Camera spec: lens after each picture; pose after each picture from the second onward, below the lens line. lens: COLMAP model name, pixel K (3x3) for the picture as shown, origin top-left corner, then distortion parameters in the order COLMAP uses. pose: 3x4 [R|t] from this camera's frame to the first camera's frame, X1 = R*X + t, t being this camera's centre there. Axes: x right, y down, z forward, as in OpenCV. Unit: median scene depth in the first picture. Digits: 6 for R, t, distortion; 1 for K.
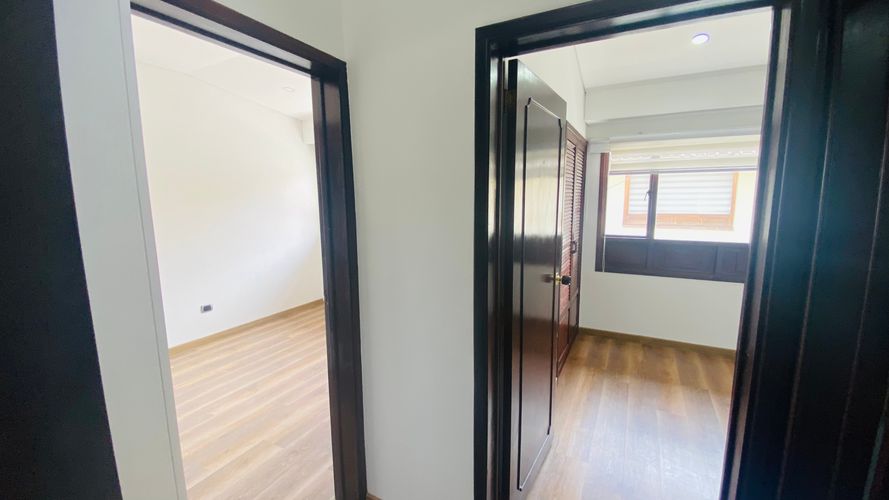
lens RADIAL K [[364.8, 0, 436.9], [0, 364.8, 245.9], [0, 0, 1]] dist [0.026733, -0.021337]
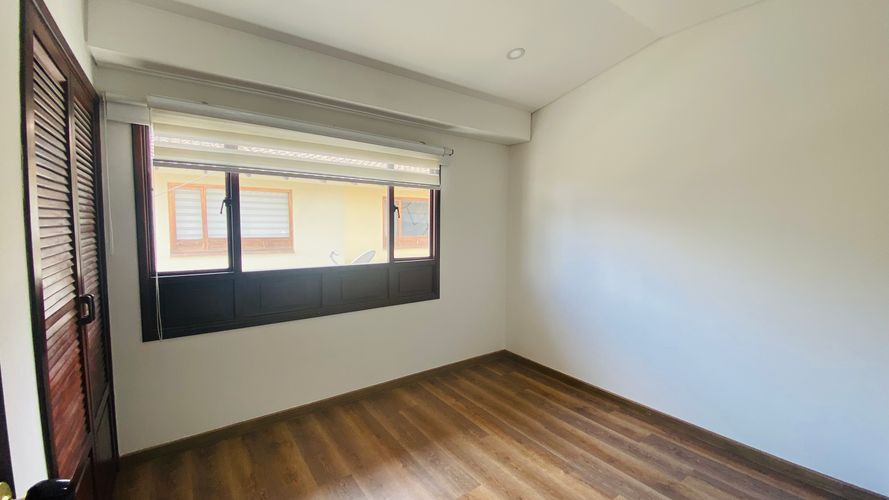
lens RADIAL K [[361.0, 0, 444.5], [0, 361.0, 250.0], [0, 0, 1]] dist [0.018544, -0.020285]
pose [[0.421404, -0.053884, 0.905271, 0.153260], [0.110283, 0.993869, 0.007821, -0.022369], [-0.900142, 0.096540, 0.424763, 0.384149]]
